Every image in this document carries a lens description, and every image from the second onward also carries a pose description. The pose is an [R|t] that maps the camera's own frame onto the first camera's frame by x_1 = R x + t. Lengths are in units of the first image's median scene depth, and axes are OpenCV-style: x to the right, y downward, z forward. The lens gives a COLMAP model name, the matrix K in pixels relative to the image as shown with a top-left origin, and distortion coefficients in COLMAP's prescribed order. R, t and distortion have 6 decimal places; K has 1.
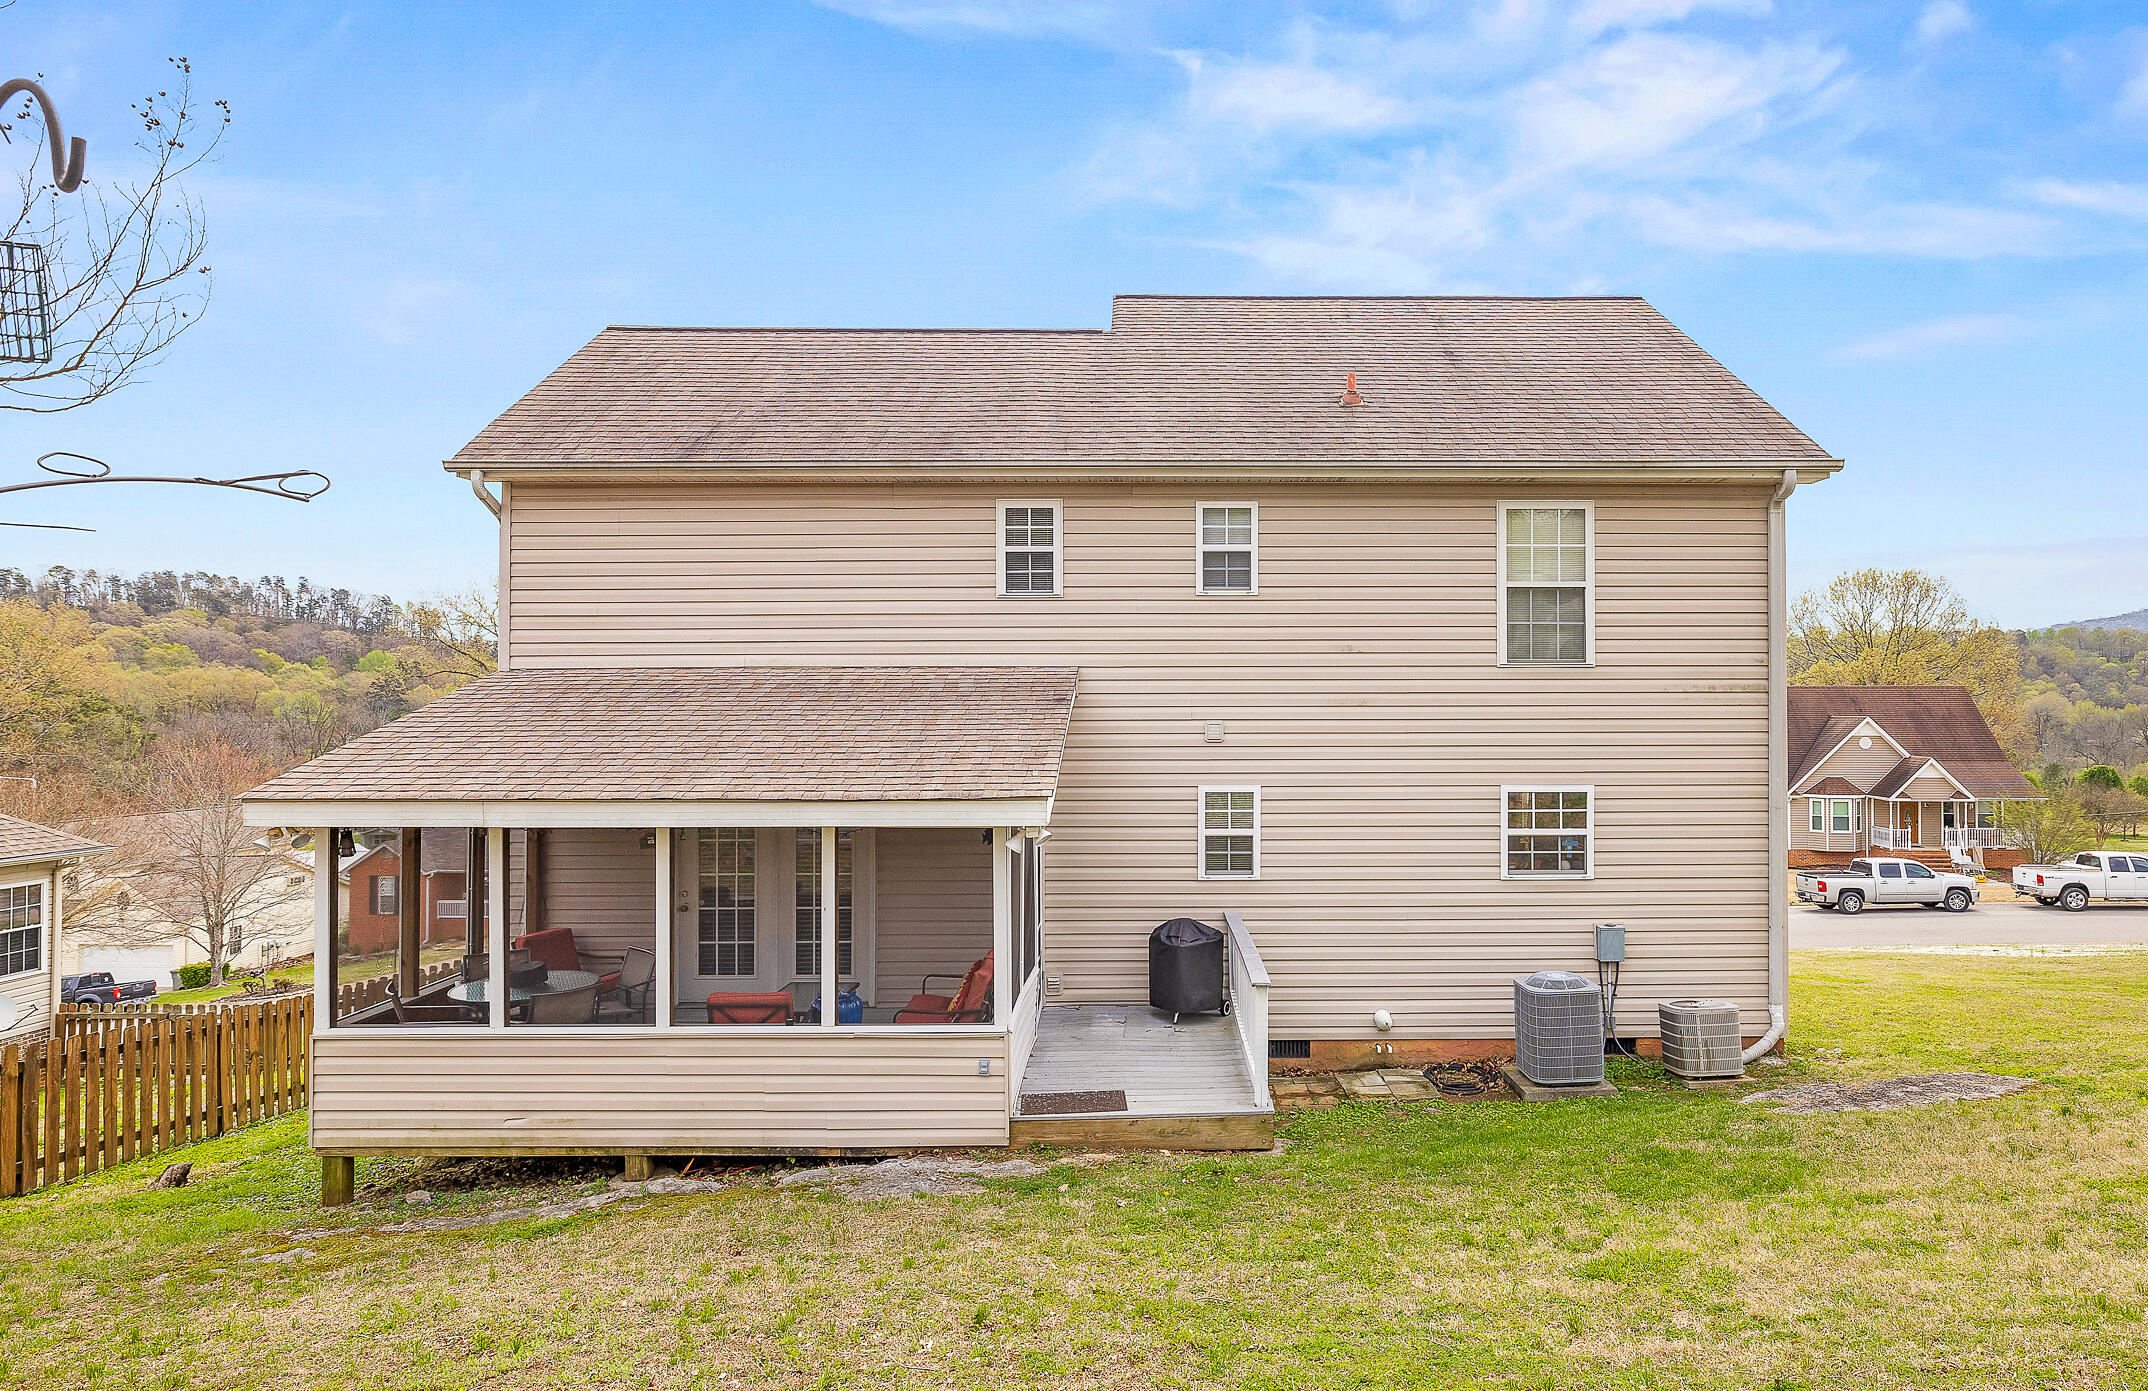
lens RADIAL K [[1229.2, 0, 1075.0], [0, 1229.2, 696.0], [0, 0, 1]] dist [-0.008483, 0.003843]
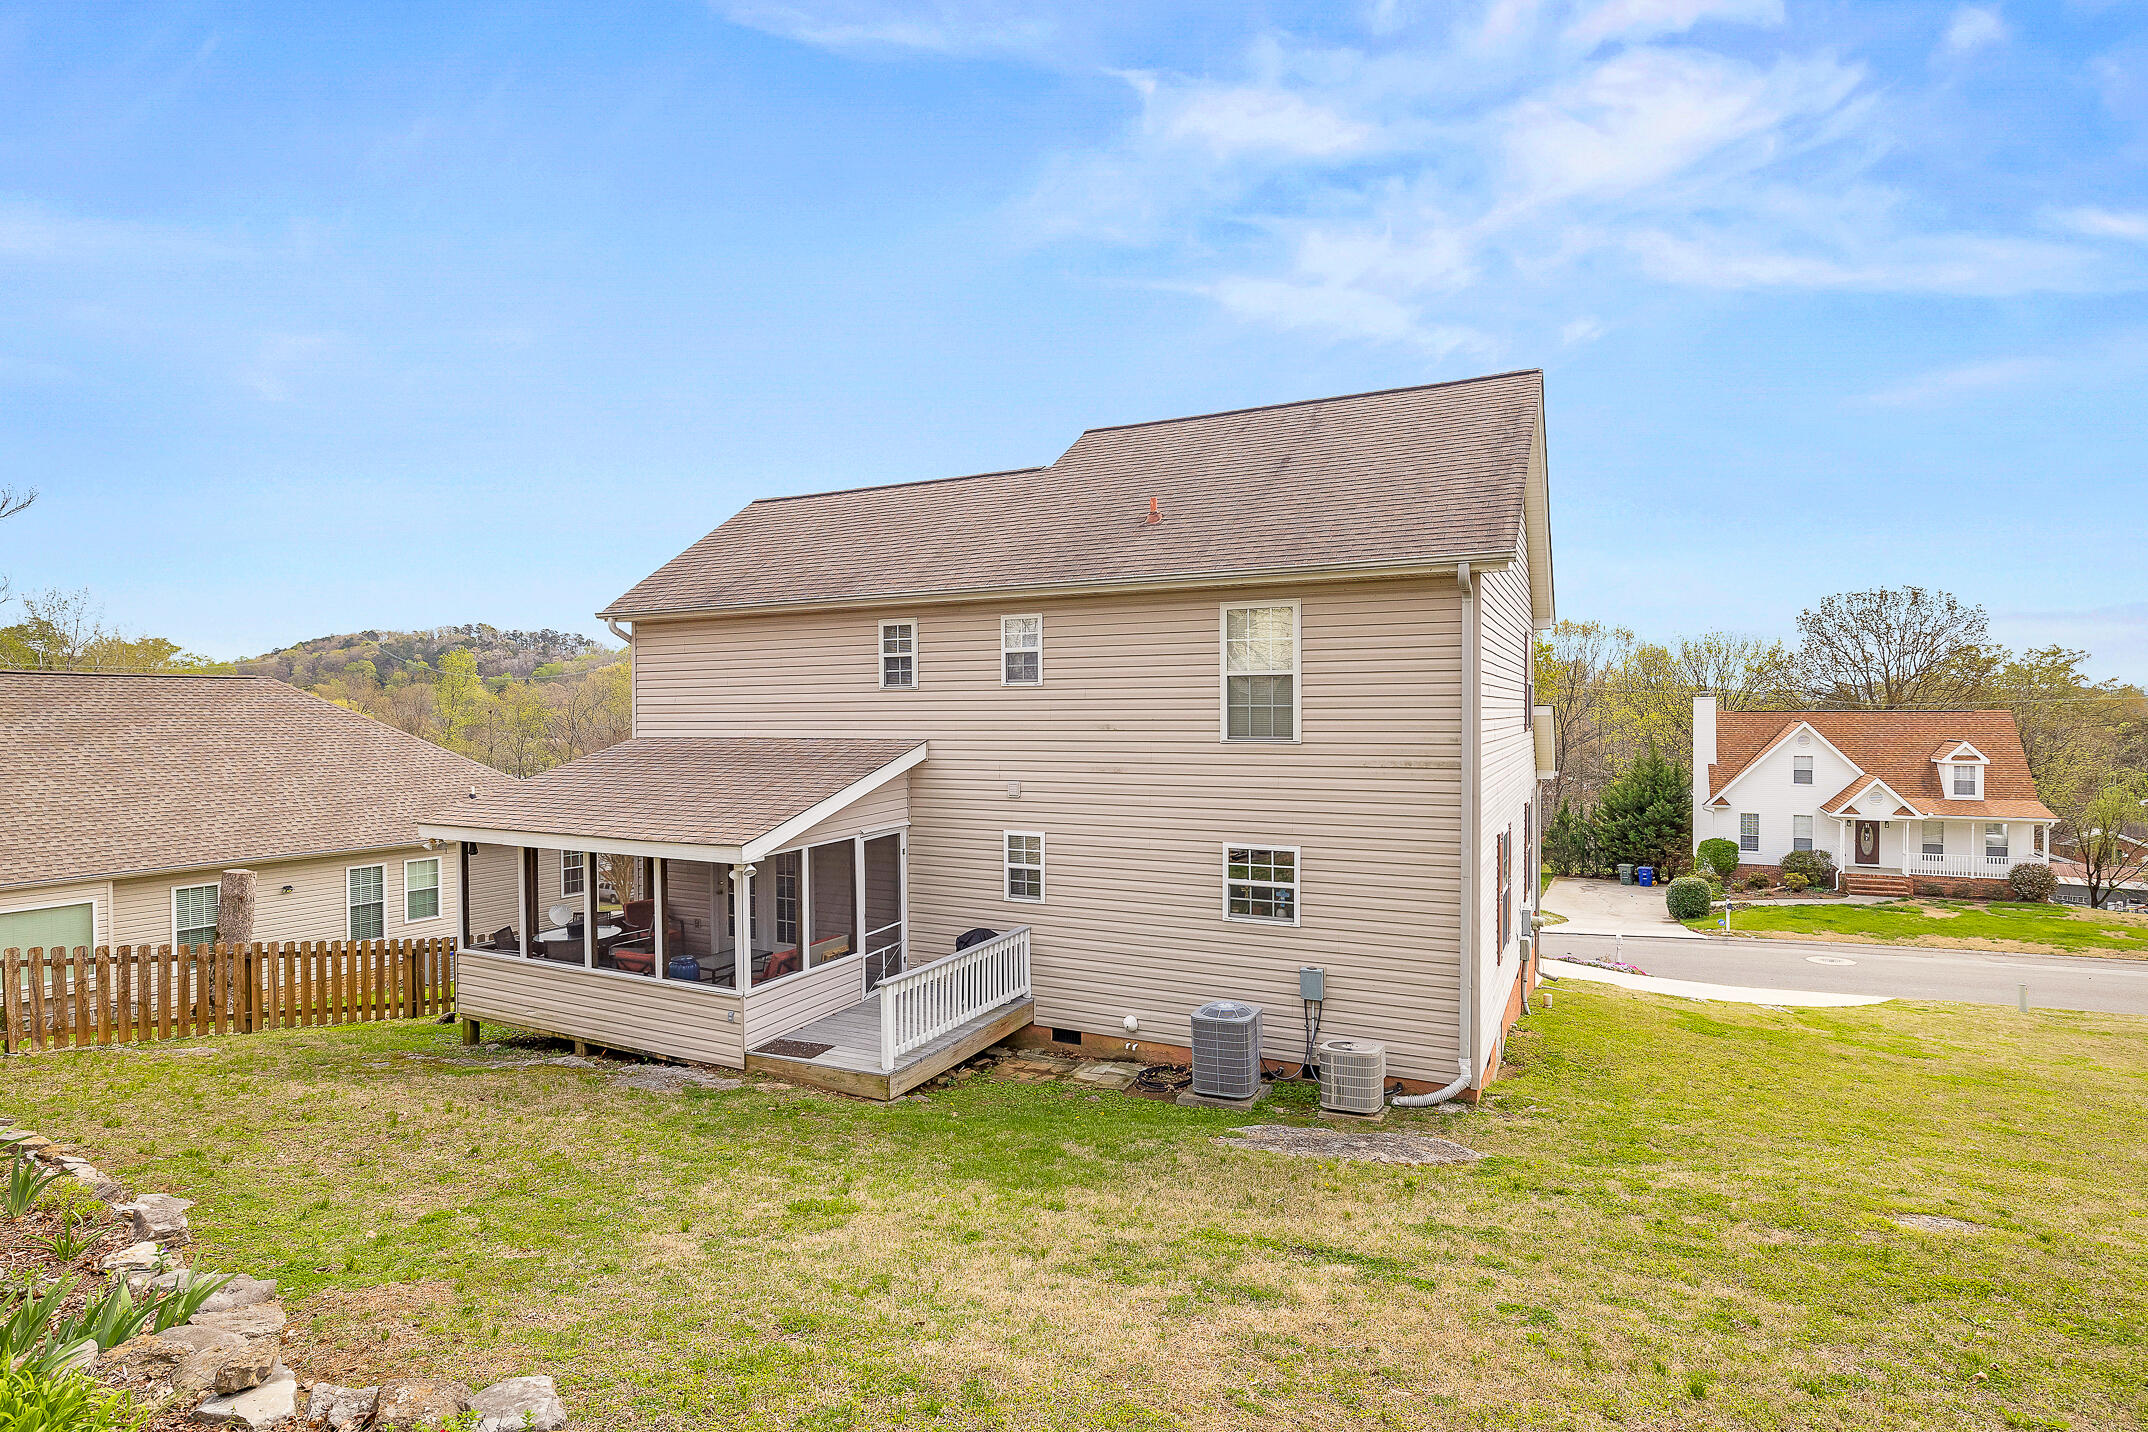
lens RADIAL K [[1034.8, 0, 1071.0], [0, 1034.8, 721.6], [0, 0, 1]] dist [-0.013574, -0.001464]
pose [[0.894512, 0.001426, -0.447041, 0.664622], [0.008665, 0.999752, 0.020527, -0.066267], [0.446959, -0.022235, 0.894278, 0.036359]]
